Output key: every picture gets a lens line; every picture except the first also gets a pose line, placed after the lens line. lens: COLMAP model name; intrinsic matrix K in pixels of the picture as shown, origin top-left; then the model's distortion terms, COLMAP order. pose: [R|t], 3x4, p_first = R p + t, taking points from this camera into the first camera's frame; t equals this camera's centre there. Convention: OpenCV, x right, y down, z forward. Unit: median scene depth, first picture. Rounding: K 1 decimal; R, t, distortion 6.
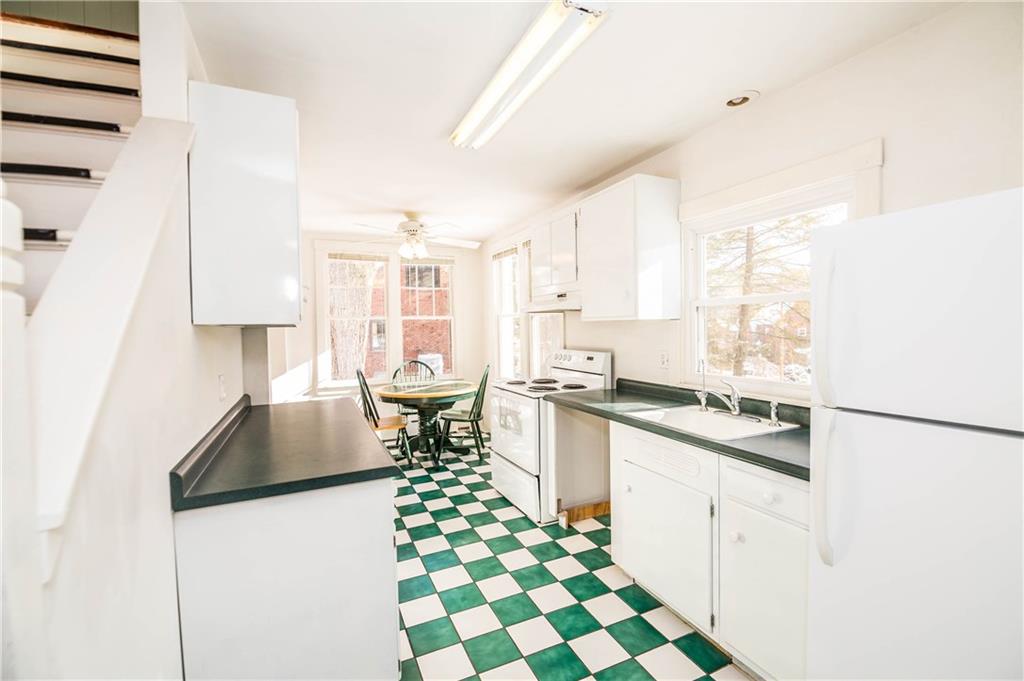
lens RADIAL K [[438.1, 0, 514.3], [0, 438.1, 333.2], [0, 0, 1]] dist [-0.001669, -0.009683]
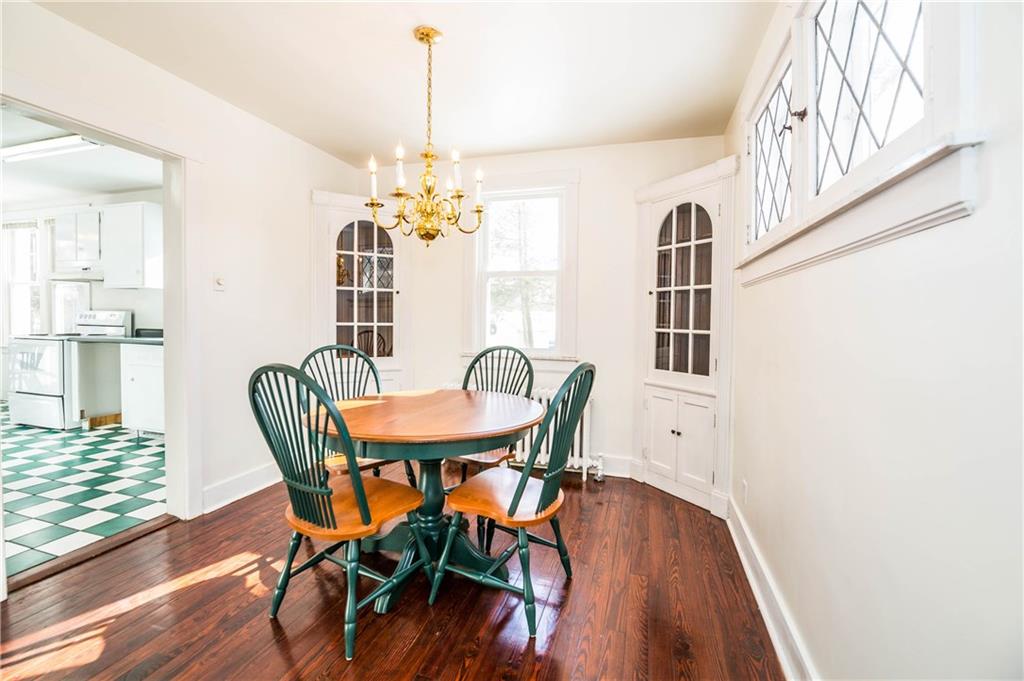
lens RADIAL K [[438.1, 0, 514.3], [0, 438.1, 333.2], [0, 0, 1]] dist [-0.001669, -0.009683]
pose [[0.647920, 0.002918, 0.761703, -0.058974], [-0.014002, 0.999869, 0.008080, 0.089908], [-0.761580, -0.015901, 0.647876, -0.949164]]
